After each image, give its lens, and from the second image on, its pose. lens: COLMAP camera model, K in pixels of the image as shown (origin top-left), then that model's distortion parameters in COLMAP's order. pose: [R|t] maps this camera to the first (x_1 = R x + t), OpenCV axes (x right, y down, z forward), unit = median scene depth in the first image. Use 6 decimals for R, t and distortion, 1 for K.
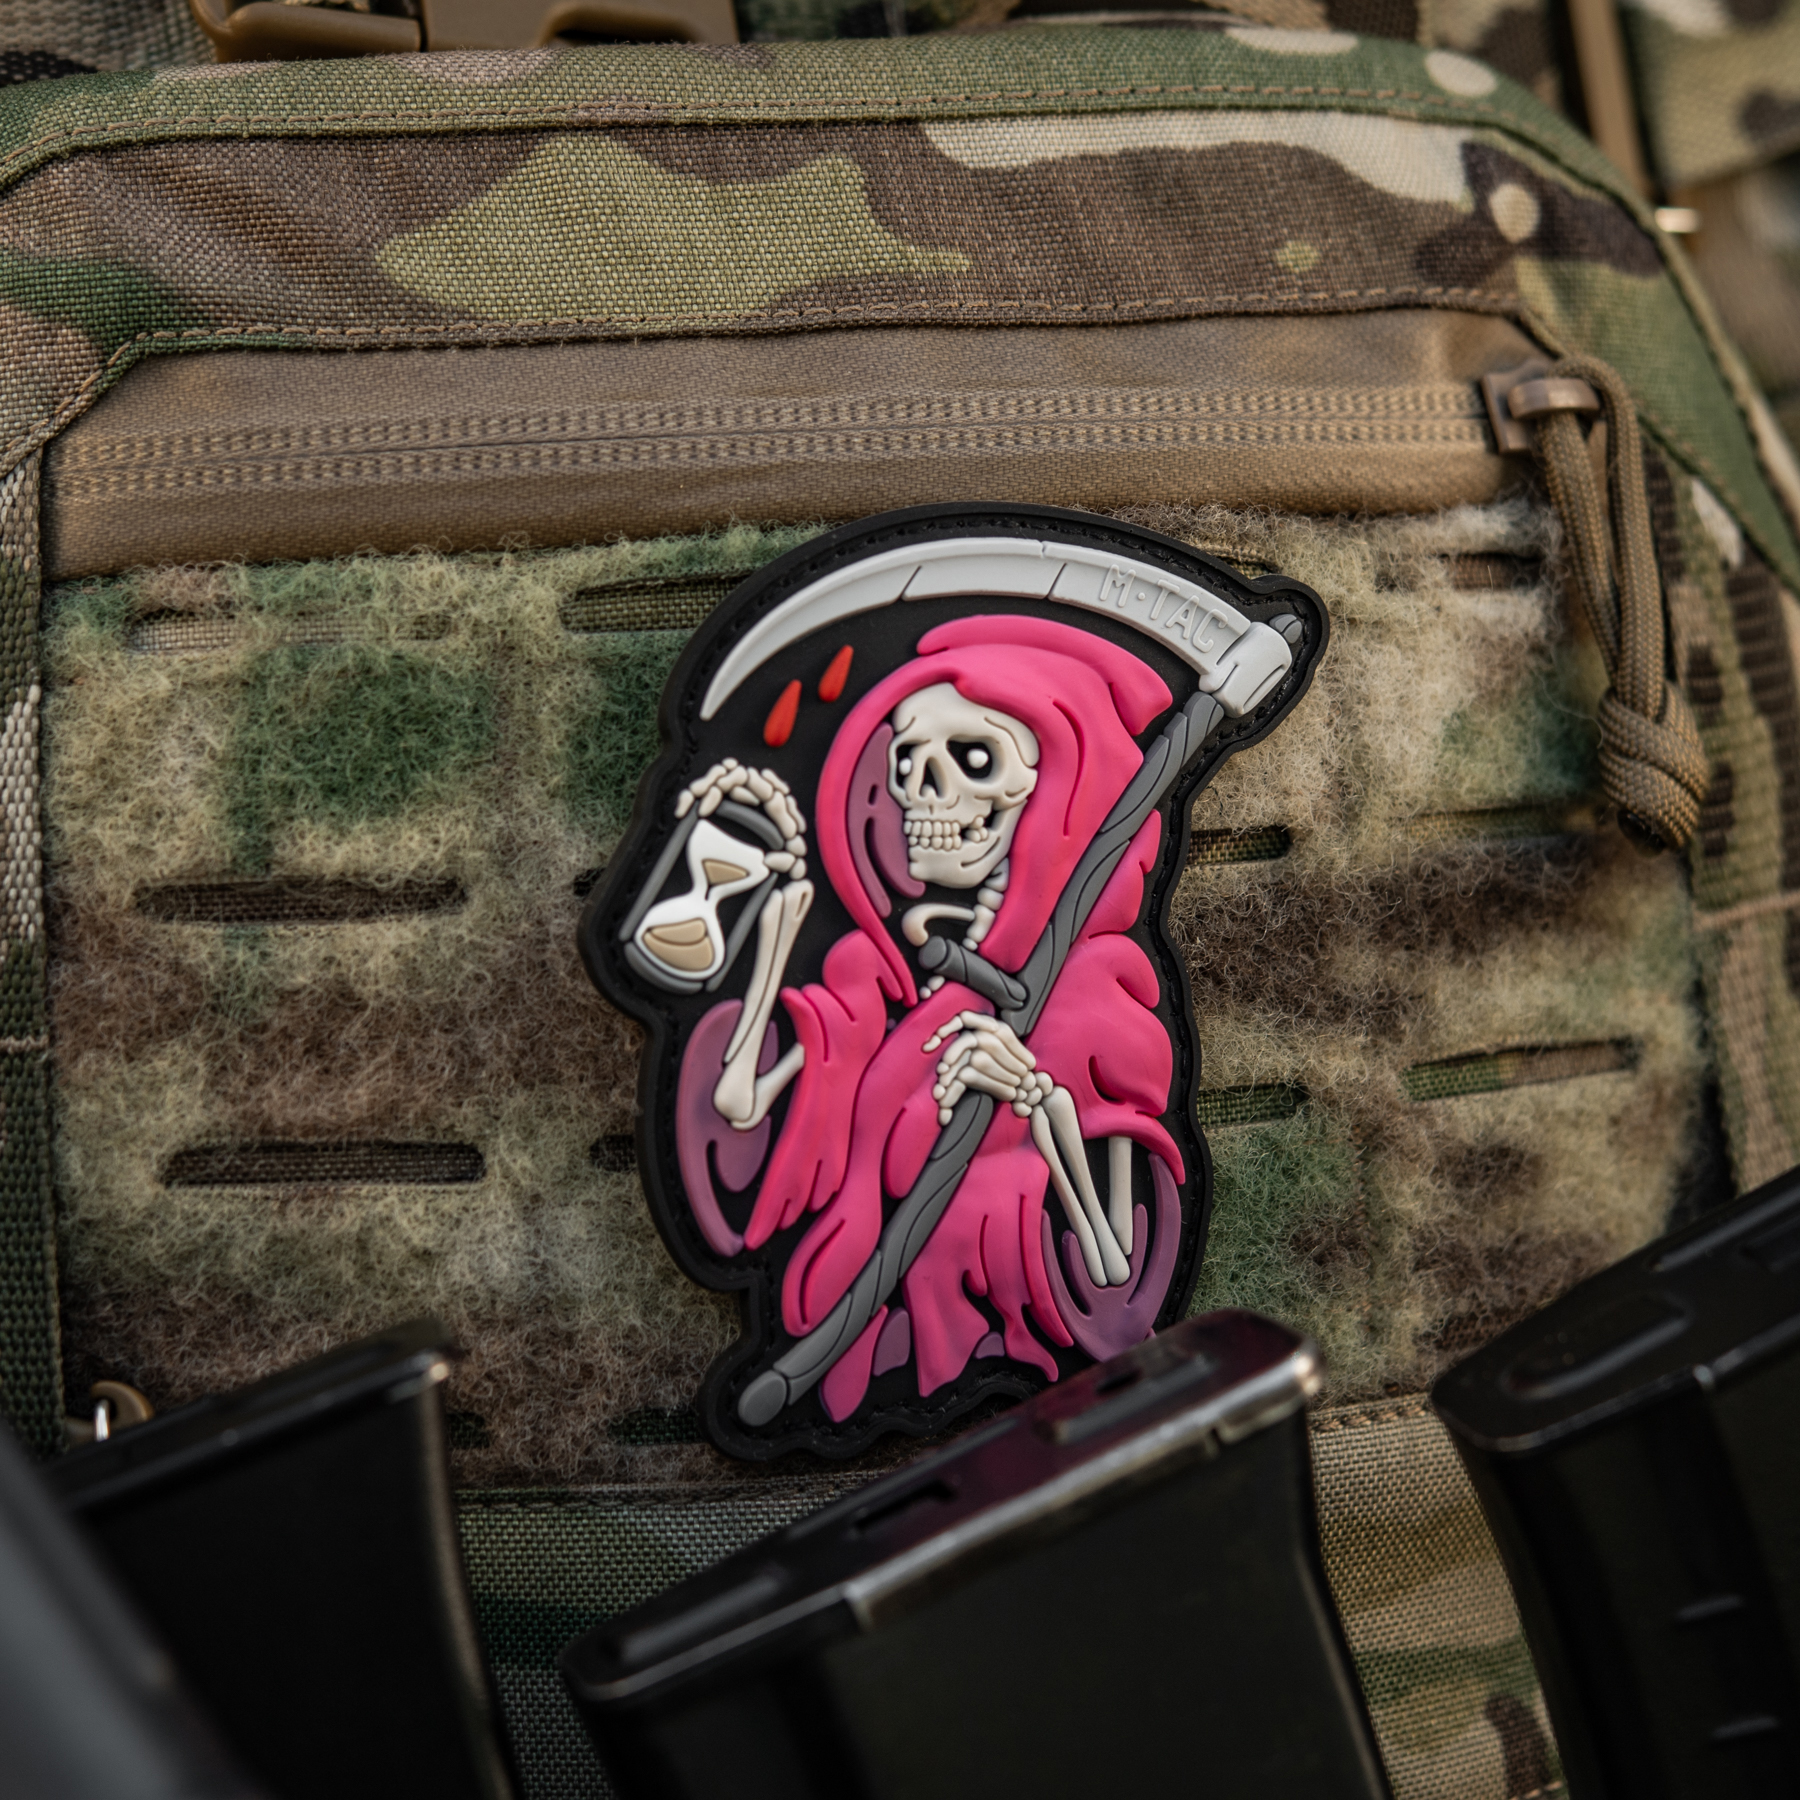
lens RADIAL K [[4955.6, 0, 900.0], [0, 4955.6, 900.0], [0, 0, 1]] dist [0.050613, -0.974861]
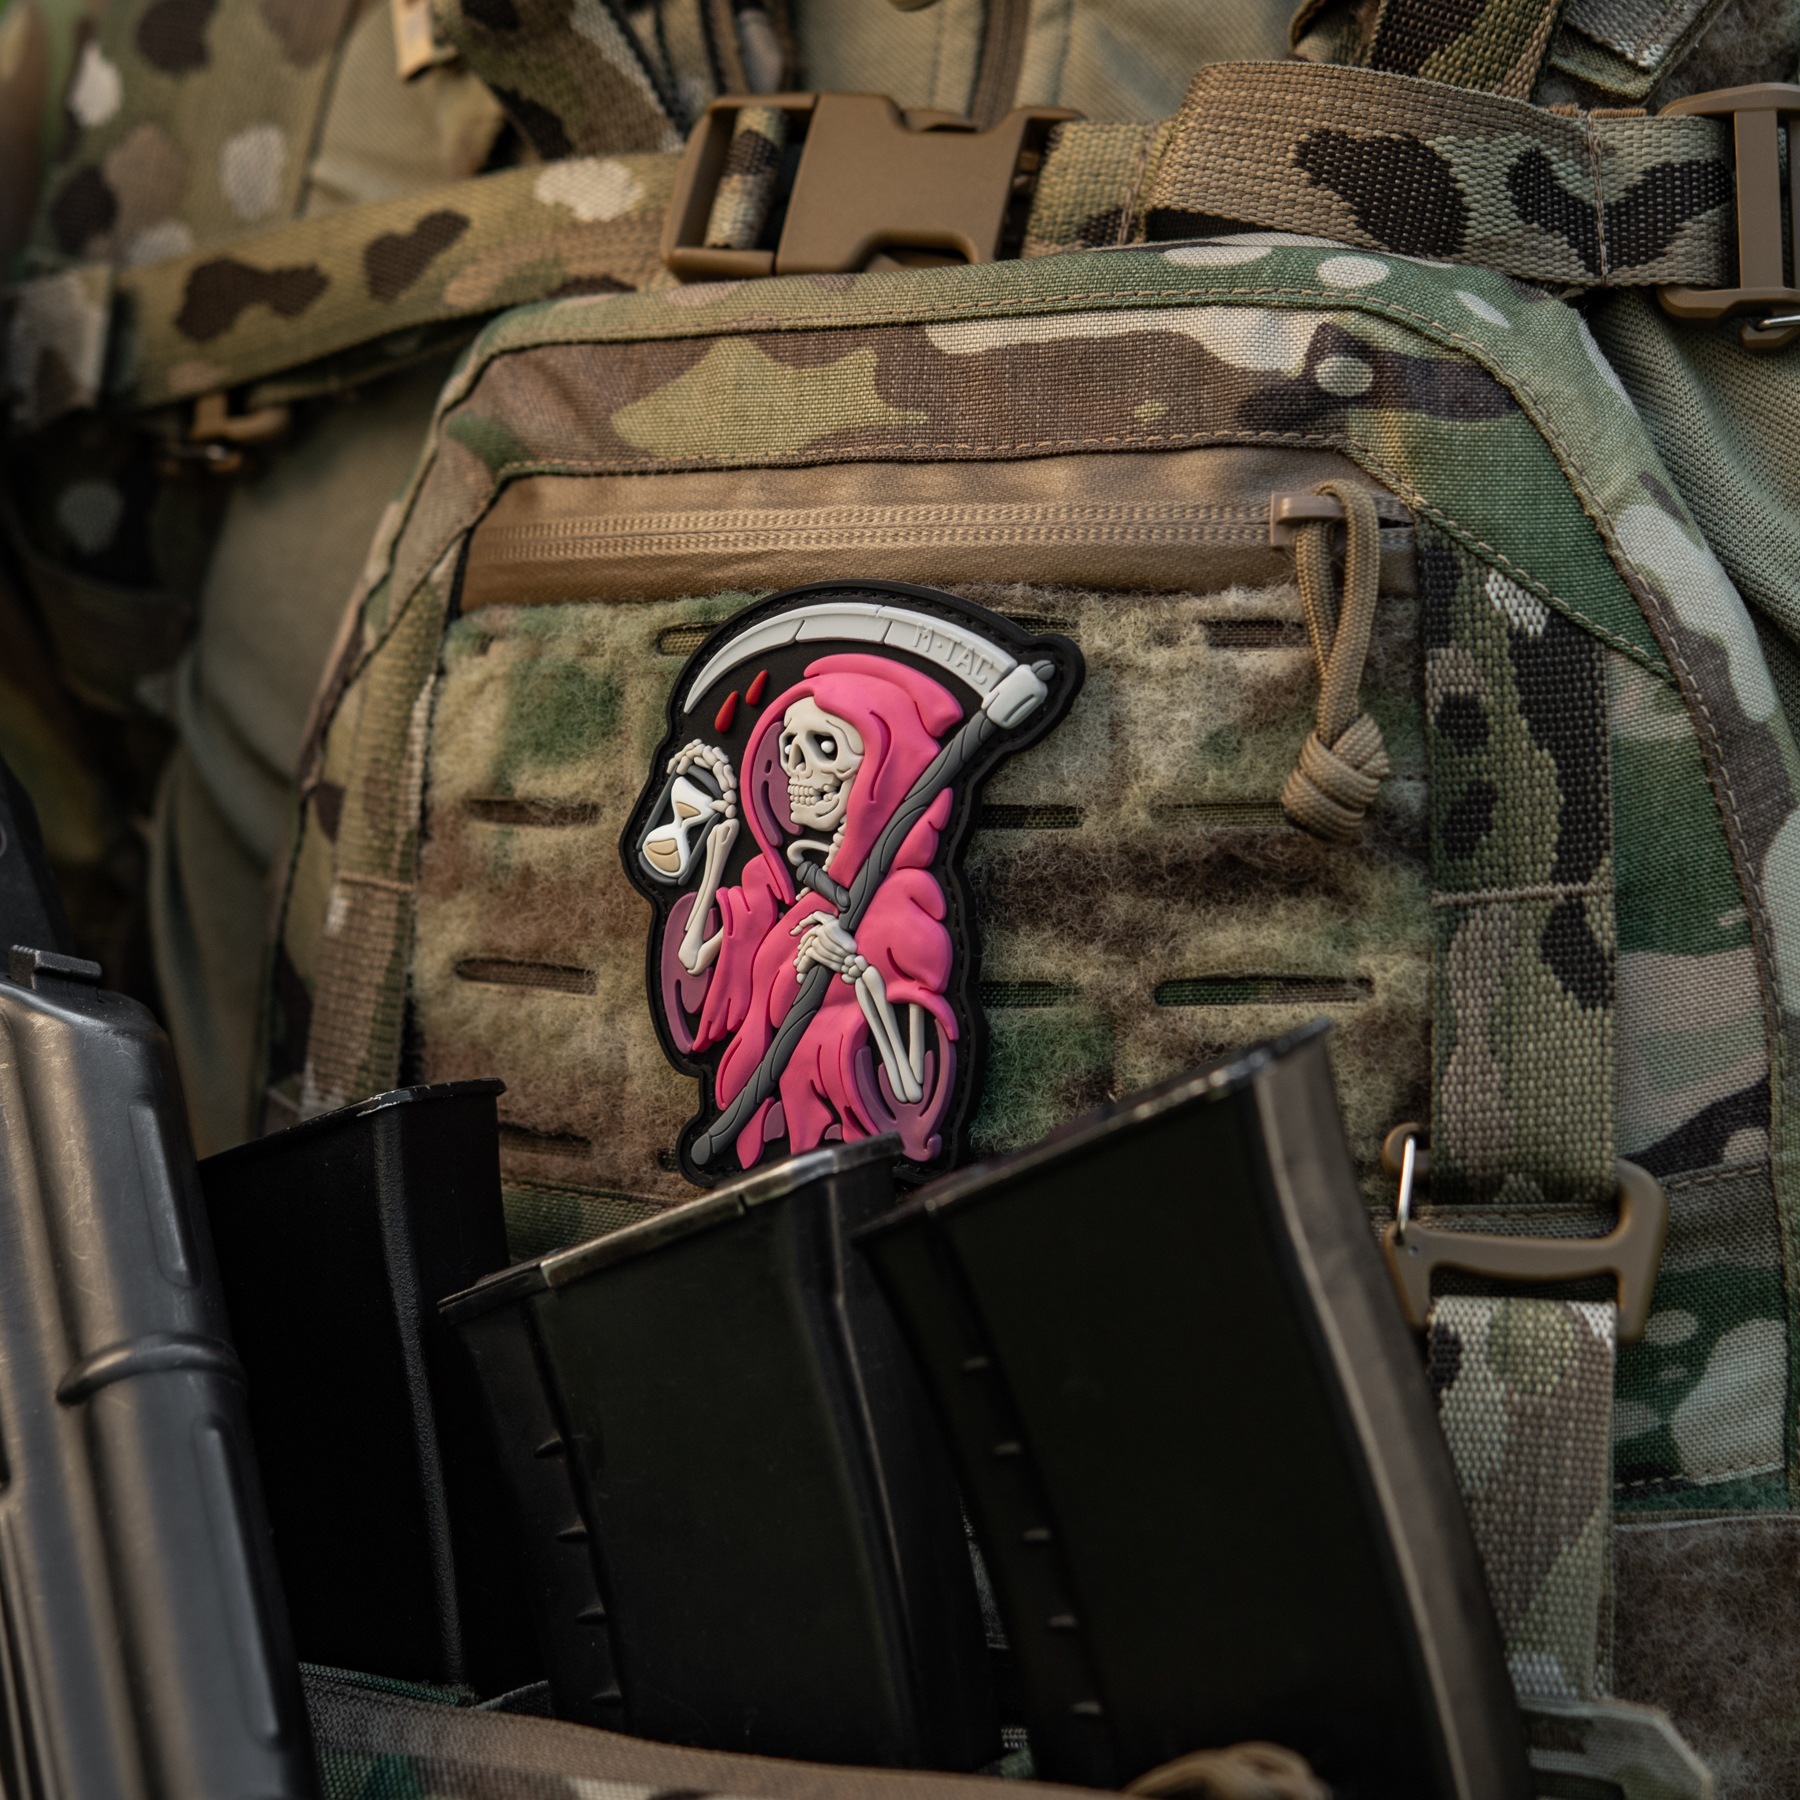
lens RADIAL K [[4955.6, 0, 900.0], [0, 4955.6, 900.0], [0, 0, 1]] dist [0.050613, -0.974861]
pose [[0.696907, 0.070345, -0.713703, 1.119689], [-0.063780, 0.997314, 0.036020, -0.037625], [0.714320, 0.020417, 0.699522, -0.054388]]
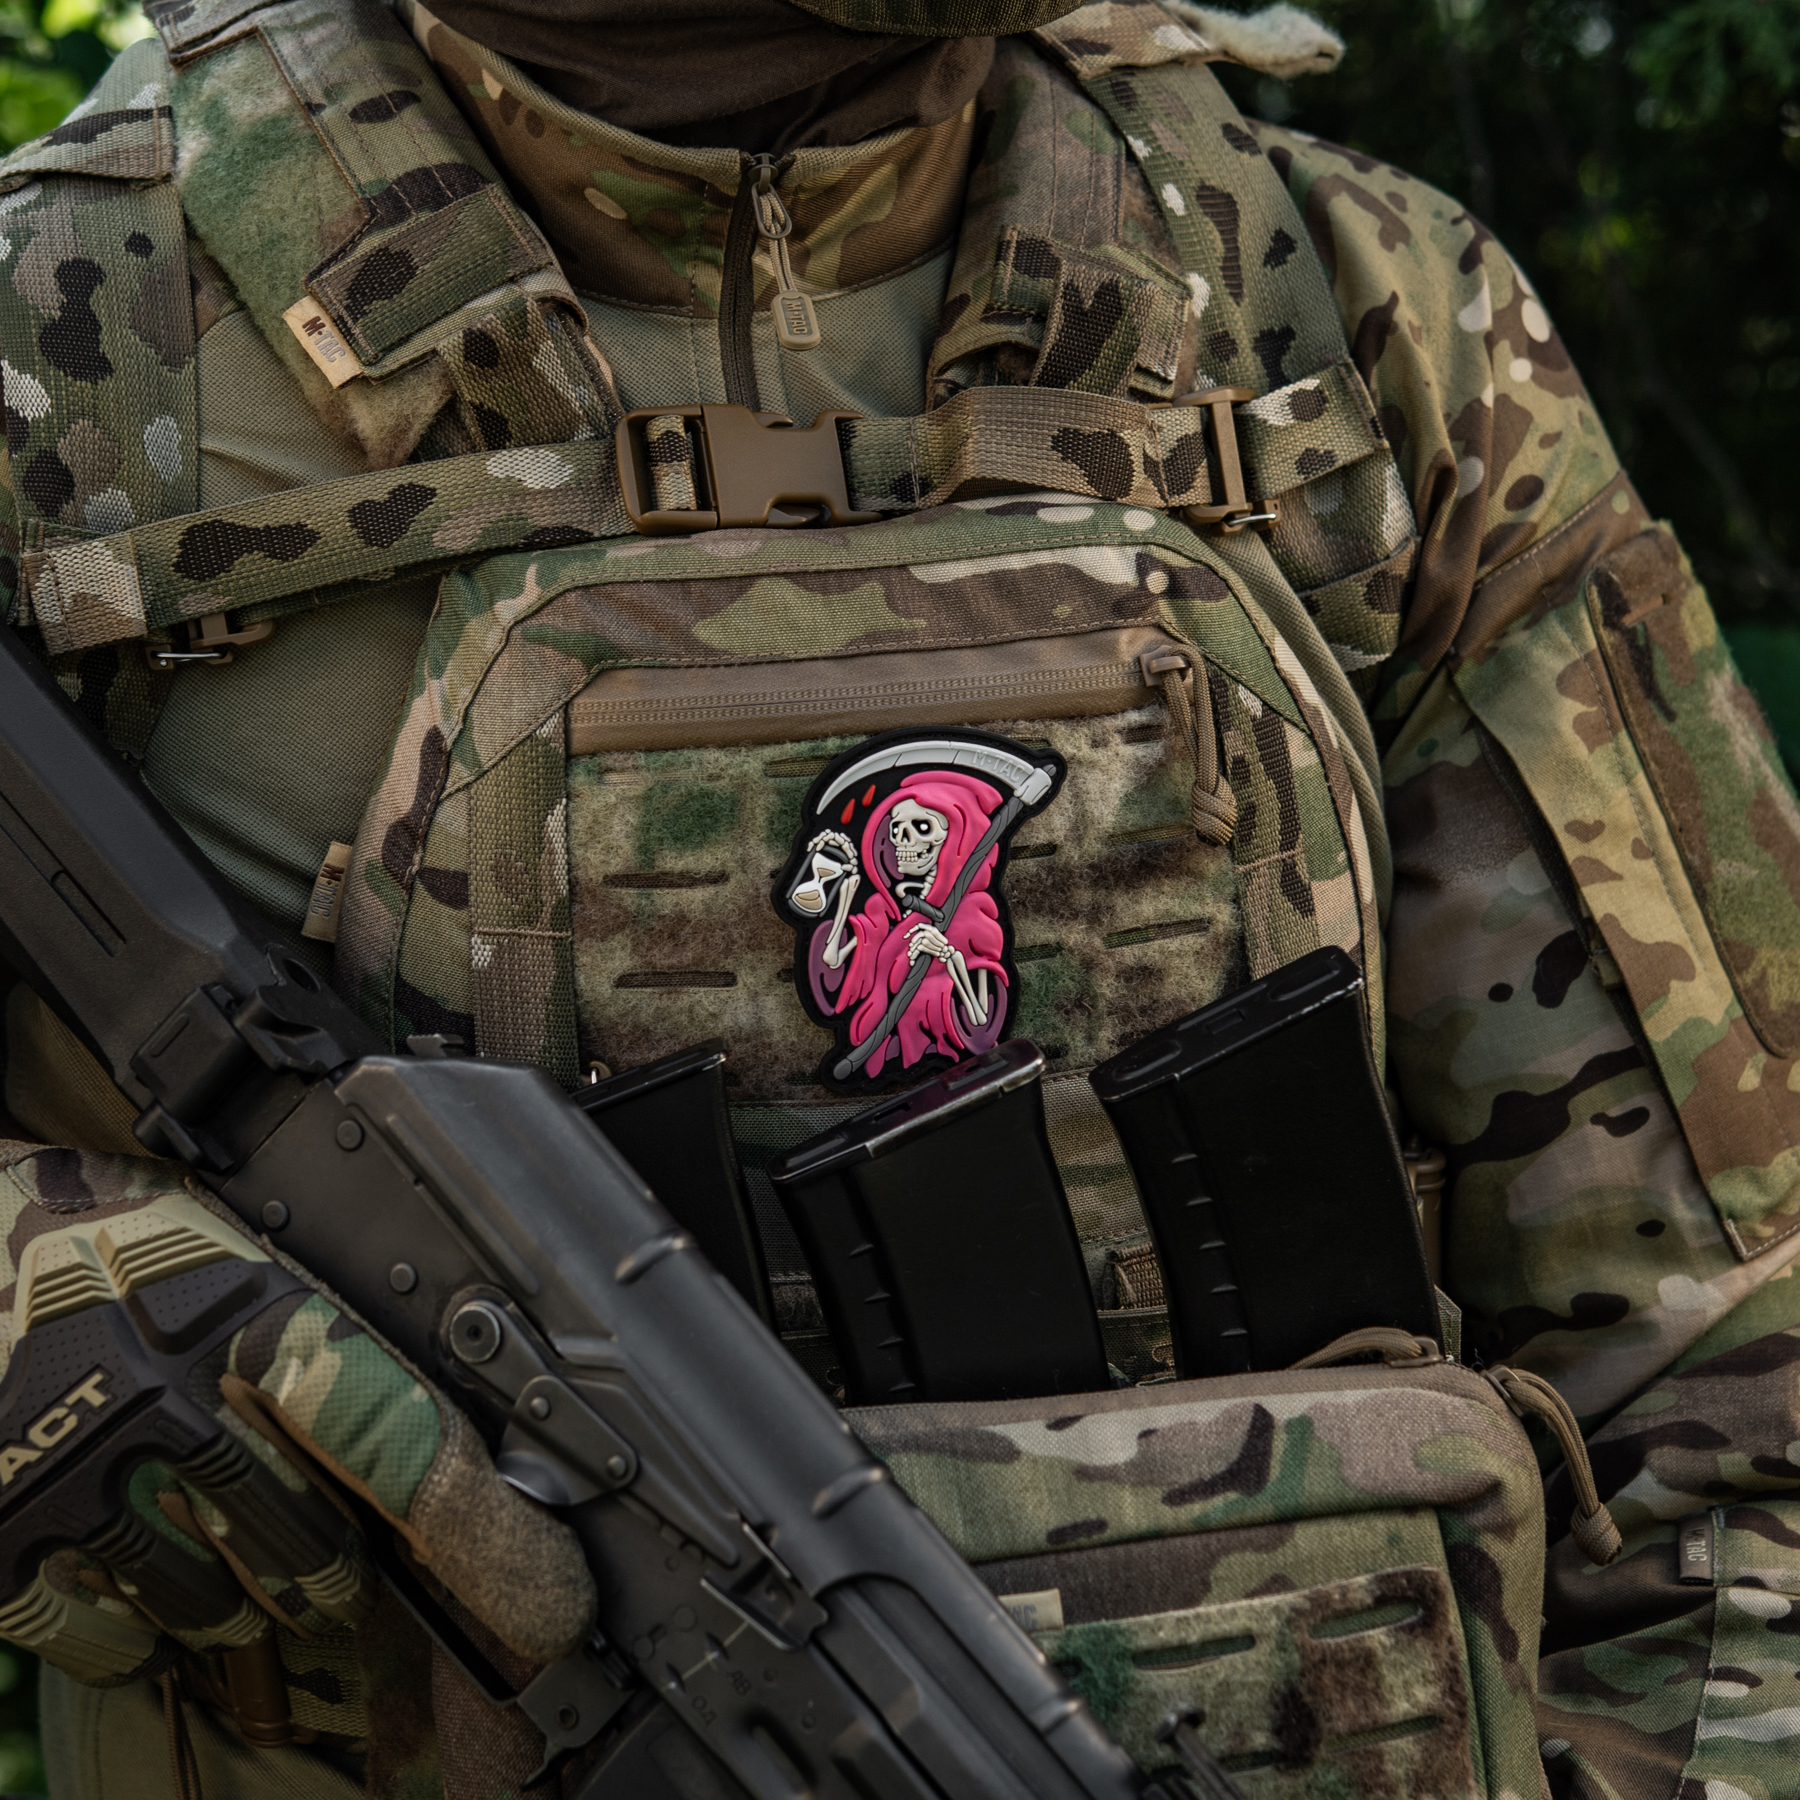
lens RADIAL K [[5189.4, 0, 898.1], [0, 5189.4, 610.5], [0, 0, 1]] dist [-0.556718, -1.050472]
pose [[0.996425, 0.000275, -0.084479, 0.229730], [0.005027, 0.998030, 0.062541, -0.309085], [0.084330, -0.062742, 0.994461, -1.679963]]
